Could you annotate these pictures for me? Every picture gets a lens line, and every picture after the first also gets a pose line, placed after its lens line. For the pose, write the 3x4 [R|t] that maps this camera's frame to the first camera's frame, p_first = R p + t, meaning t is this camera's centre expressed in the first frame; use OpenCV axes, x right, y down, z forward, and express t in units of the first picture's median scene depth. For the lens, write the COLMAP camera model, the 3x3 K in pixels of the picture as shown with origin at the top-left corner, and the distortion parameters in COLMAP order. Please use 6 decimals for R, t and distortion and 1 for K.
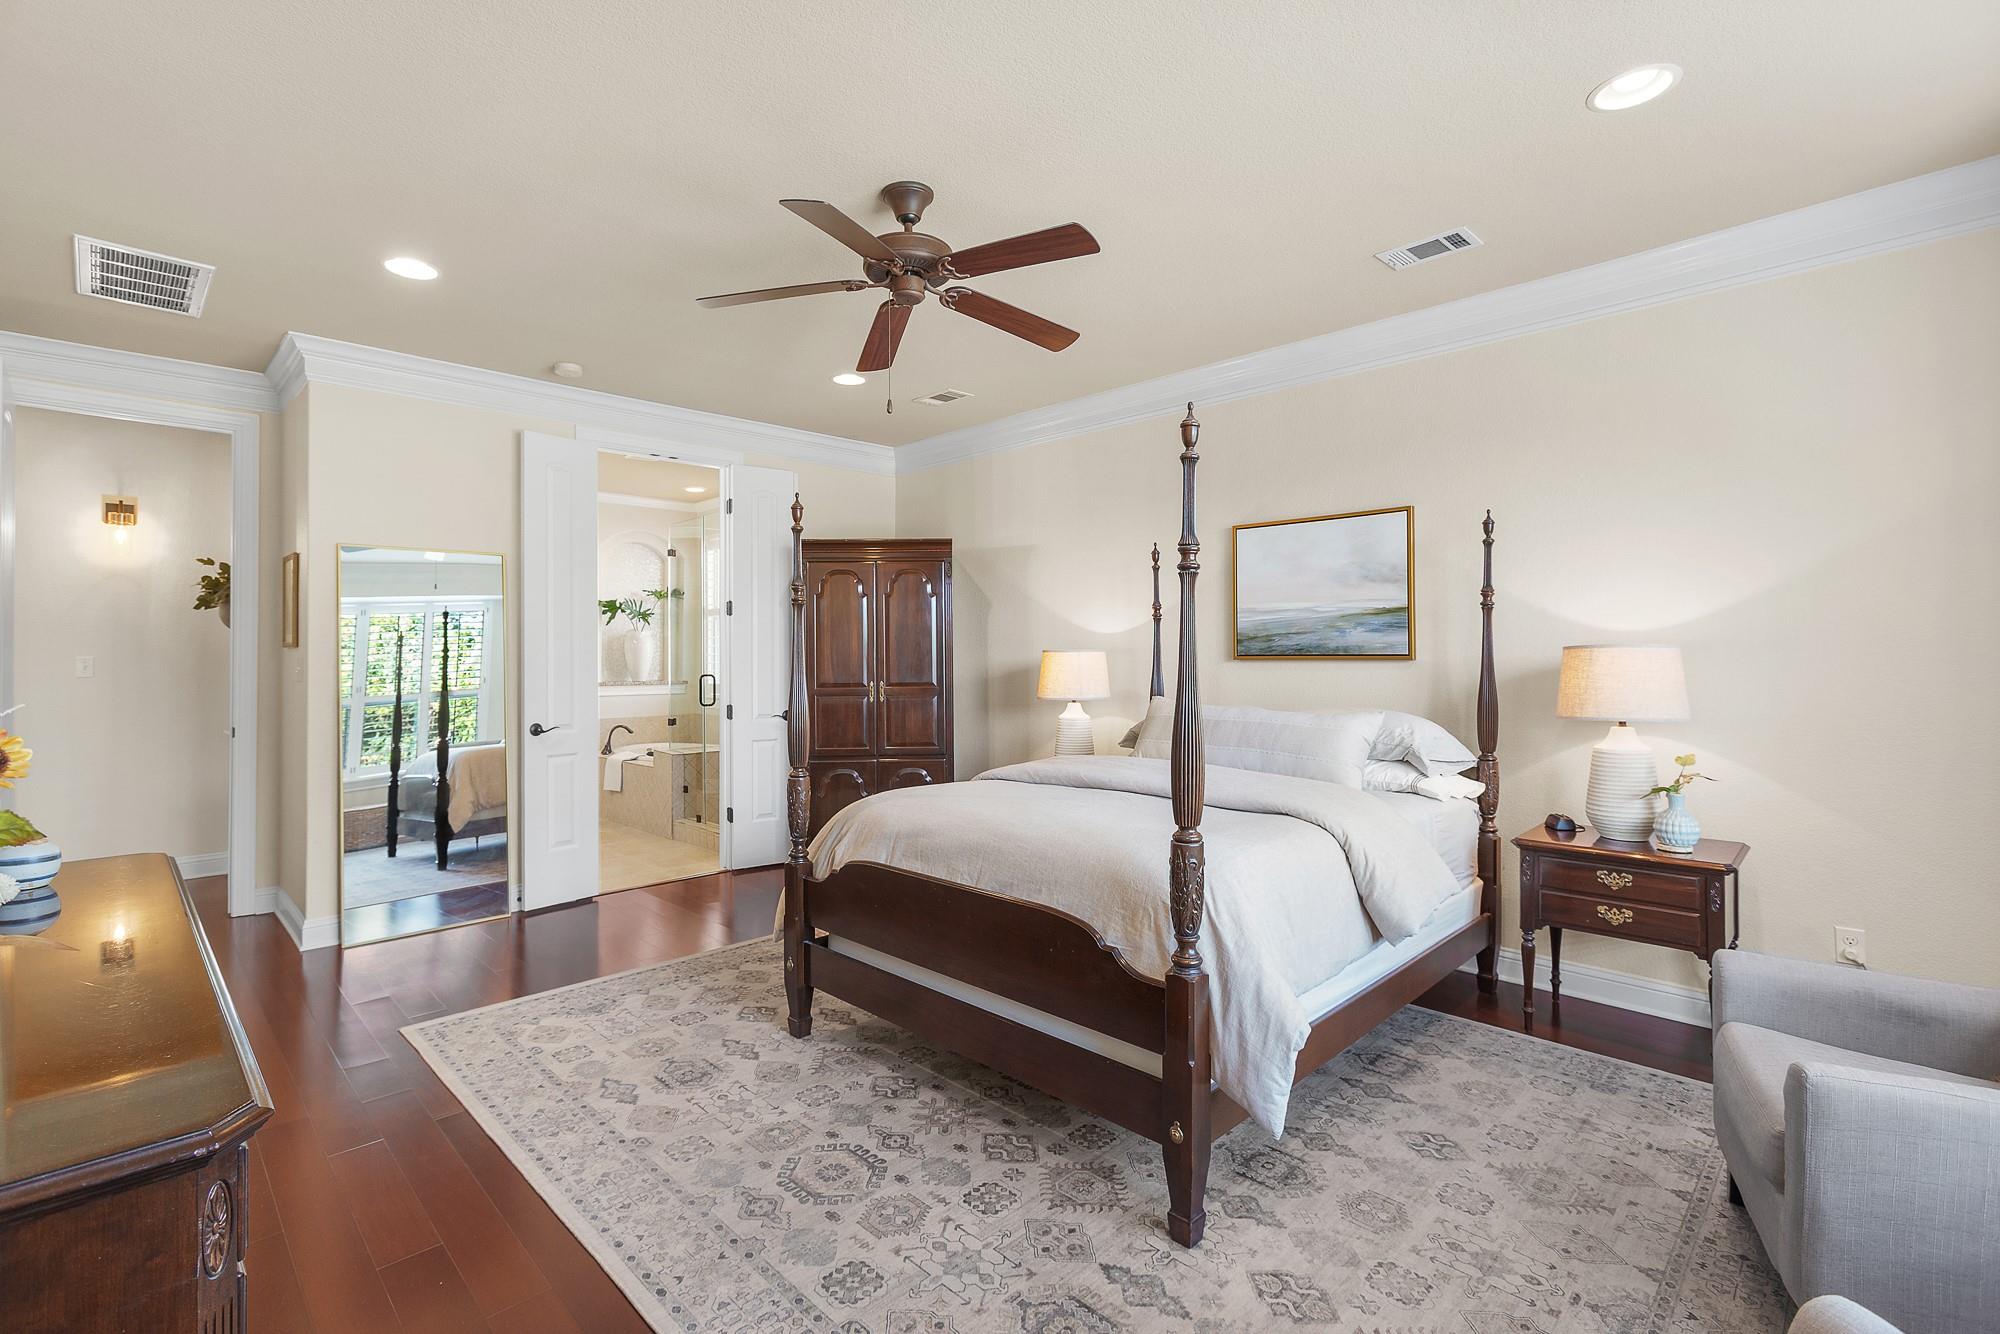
lens RADIAL K [[915.9, 0, 992.4], [0, 915.9, 669.0], [0, 0, 1]] dist [0.002287, -0.000346]
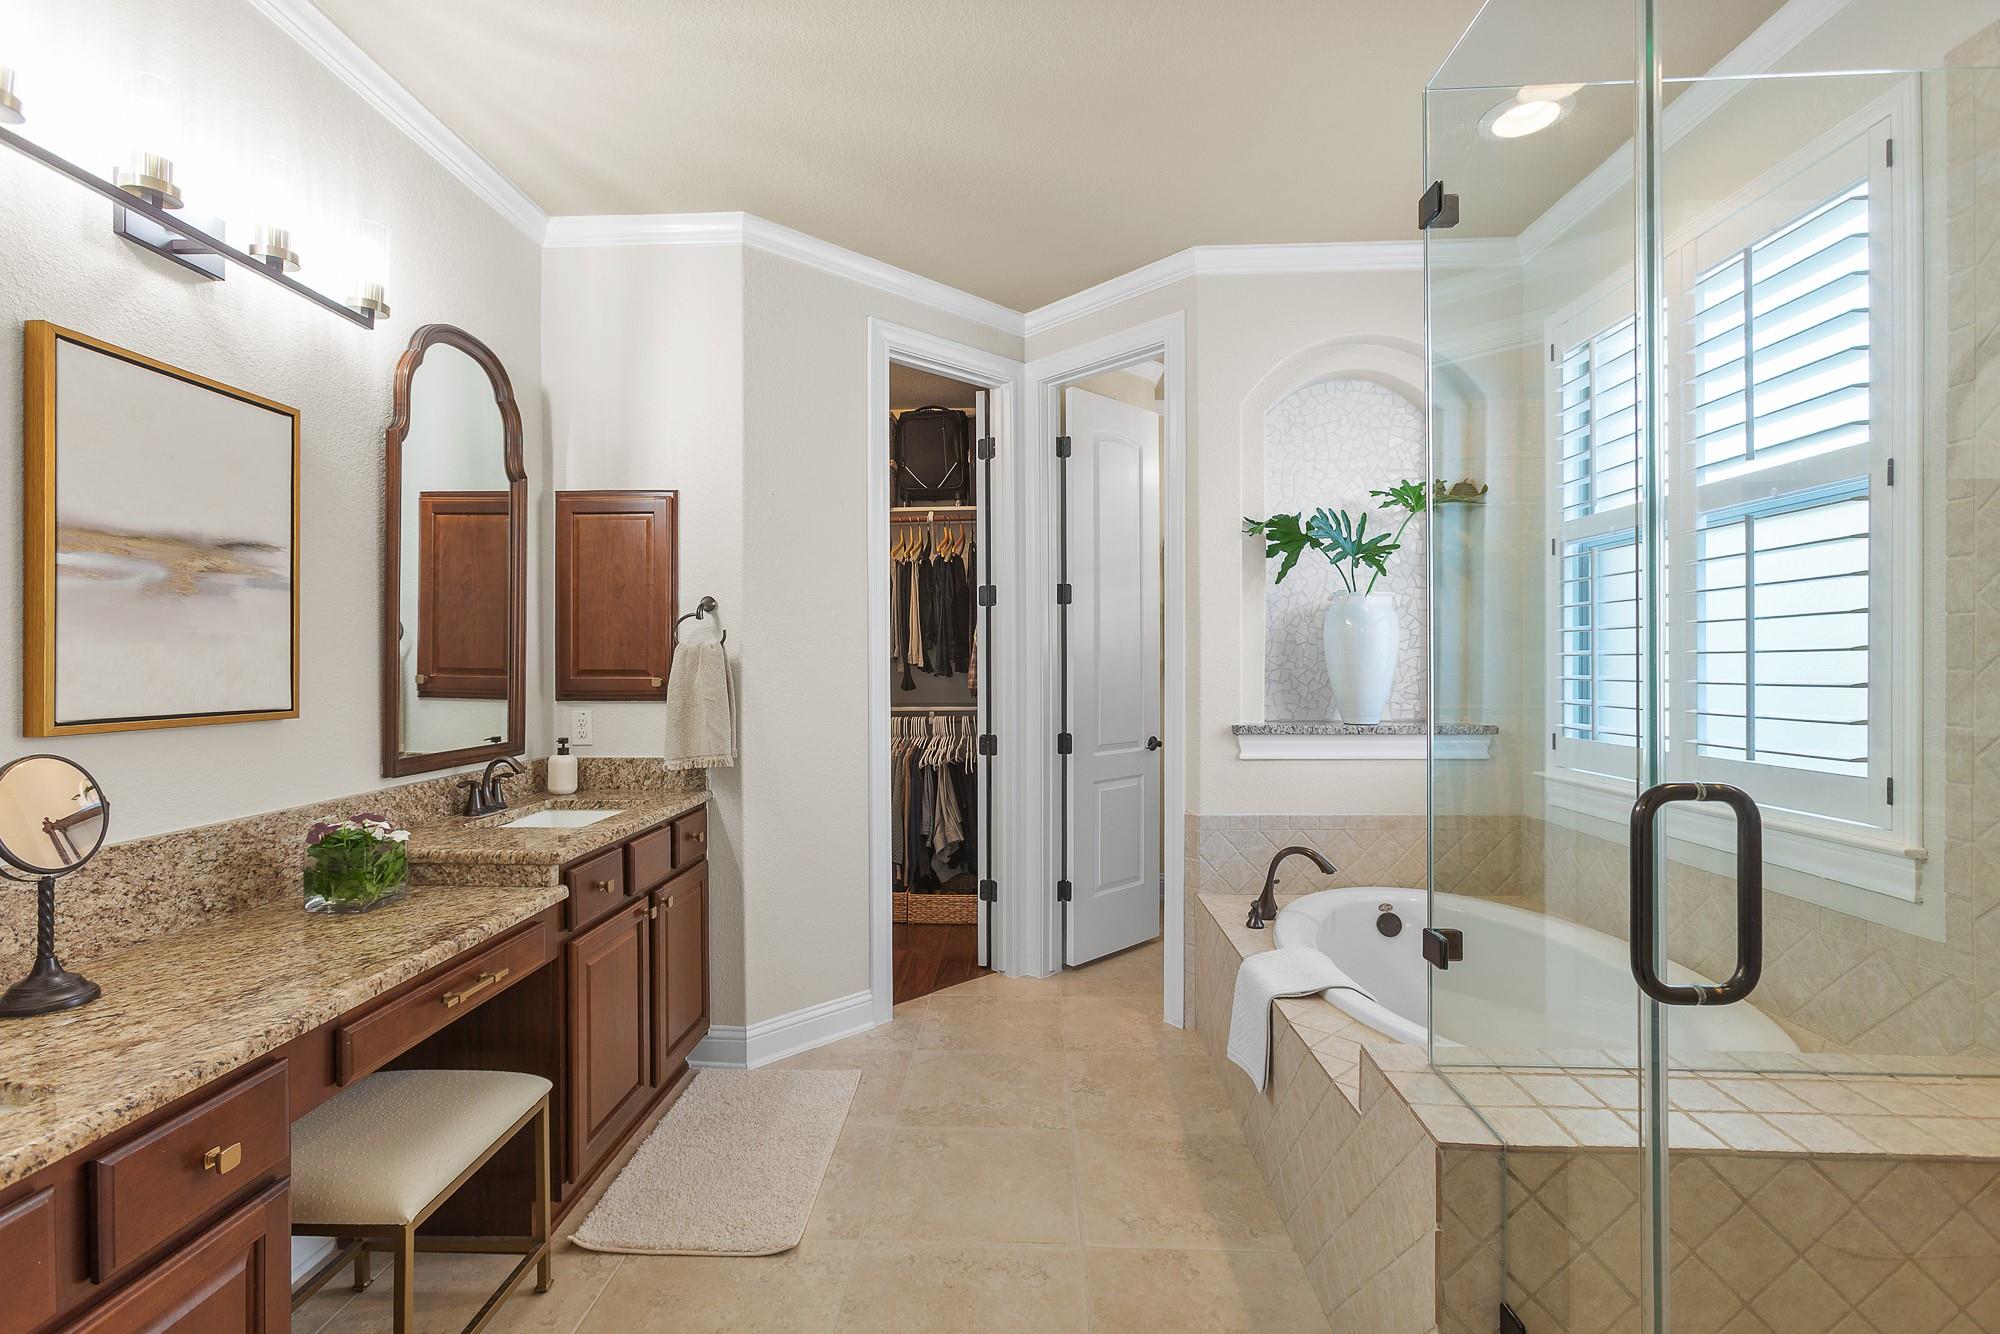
lens RADIAL K [[915.9, 0, 991.3], [0, 915.9, 668.4], [0, 0, 1]] dist [0.002287, -0.000346]
pose [[0.682120, 0.007526, -0.731201, -0.211656], [-0.002483, 0.999965, 0.007976, -0.013397], [0.731236, -0.003625, 0.682115, 0.630296]]
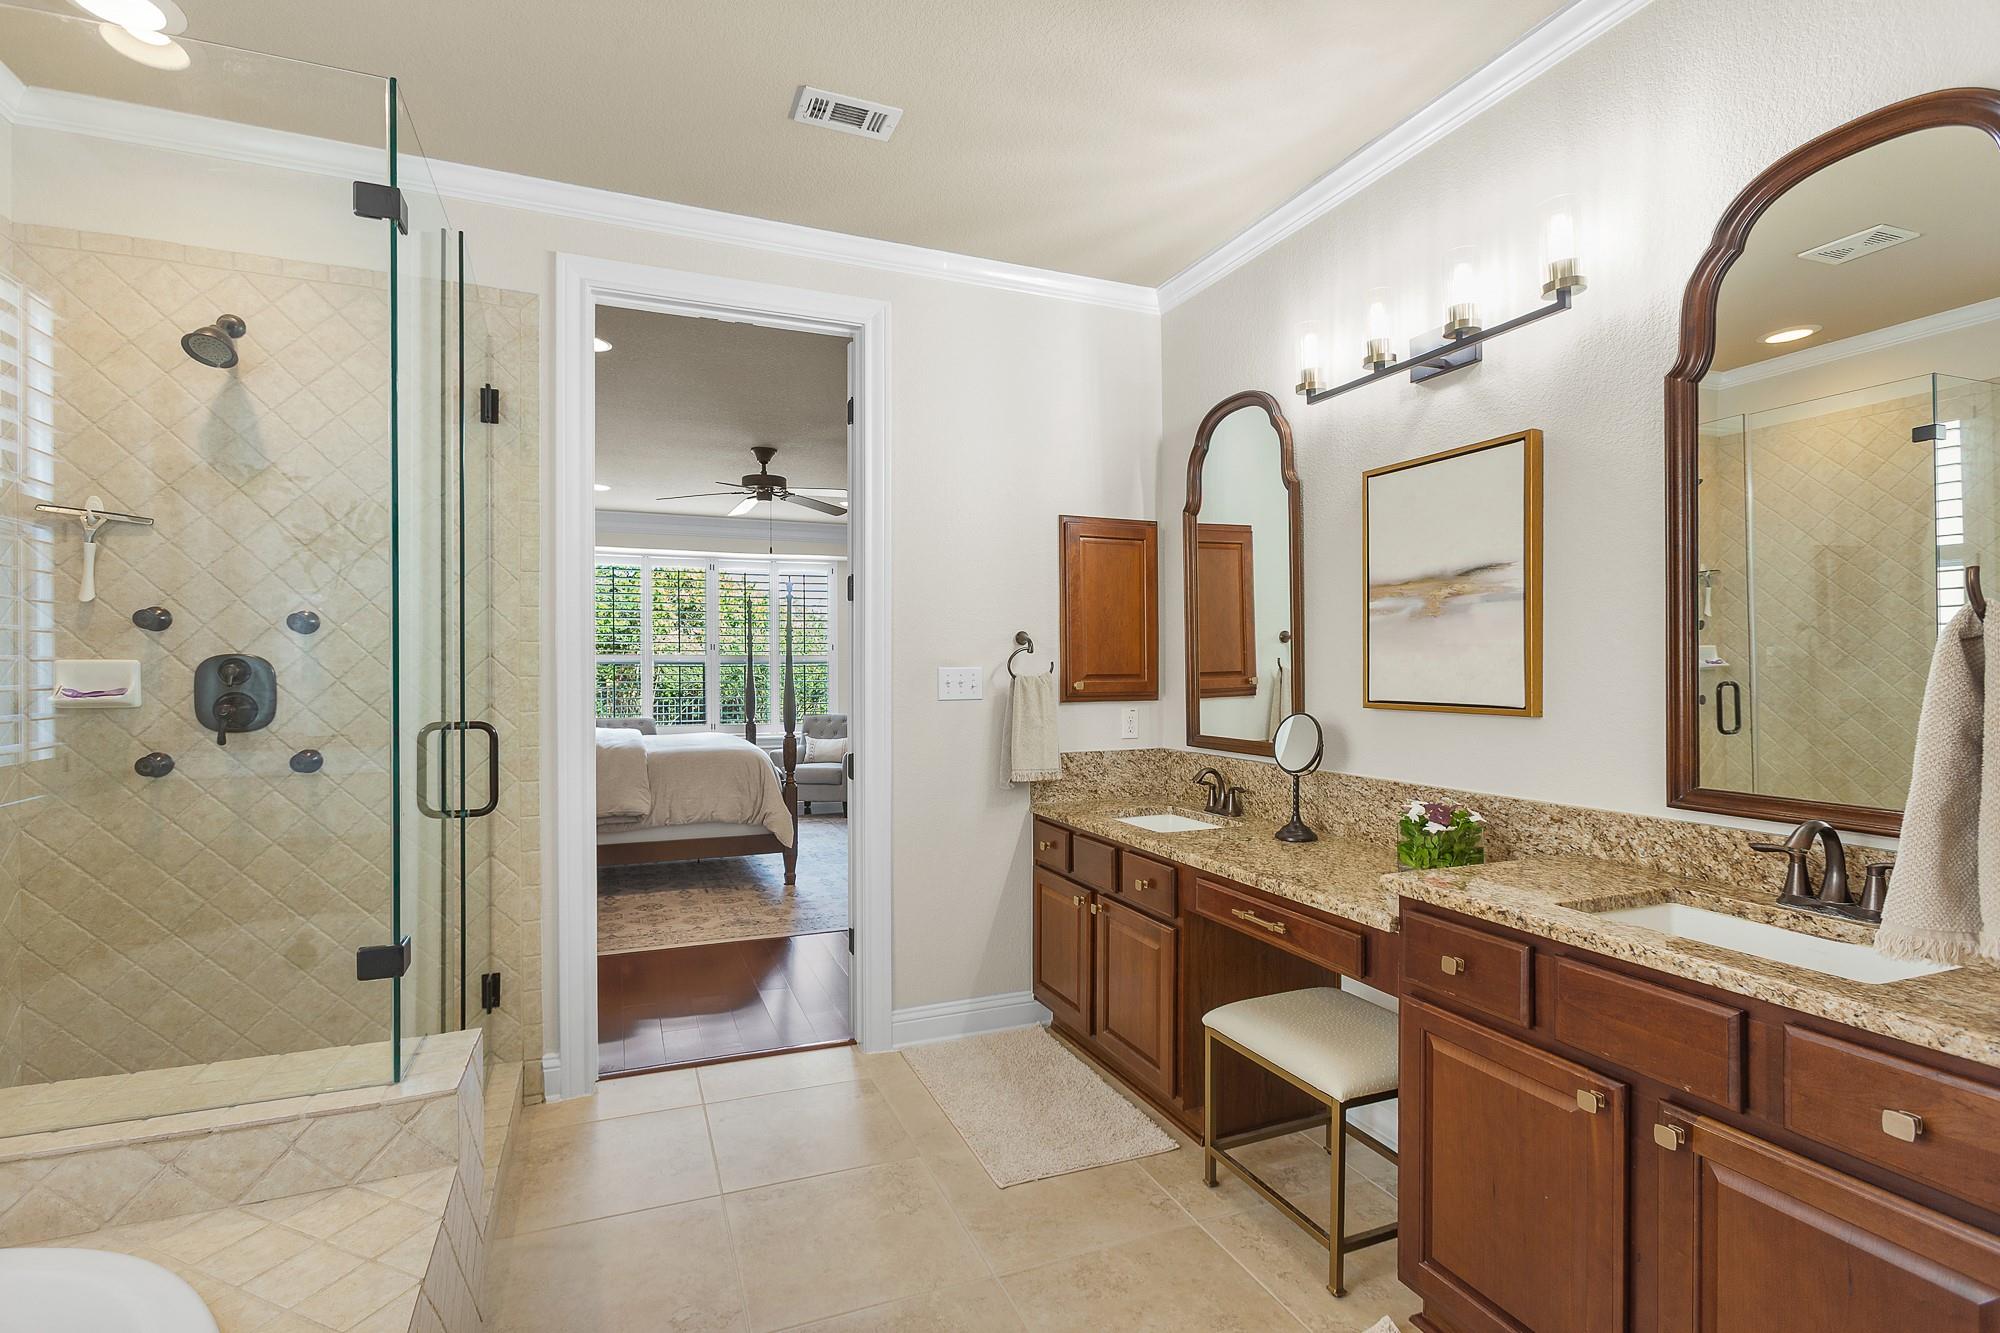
lens RADIAL K [[915.9, 0, 997.9], [0, 915.9, 666.7], [0, 0, 1]] dist [0.002287, -0.000346]
pose [[-0.926253, 0.002718, 0.376893, -0.716110], [0.002581, 0.999996, -0.000870, -0.011204], [-0.376894, 0.000167, -0.926256, 1.269061]]
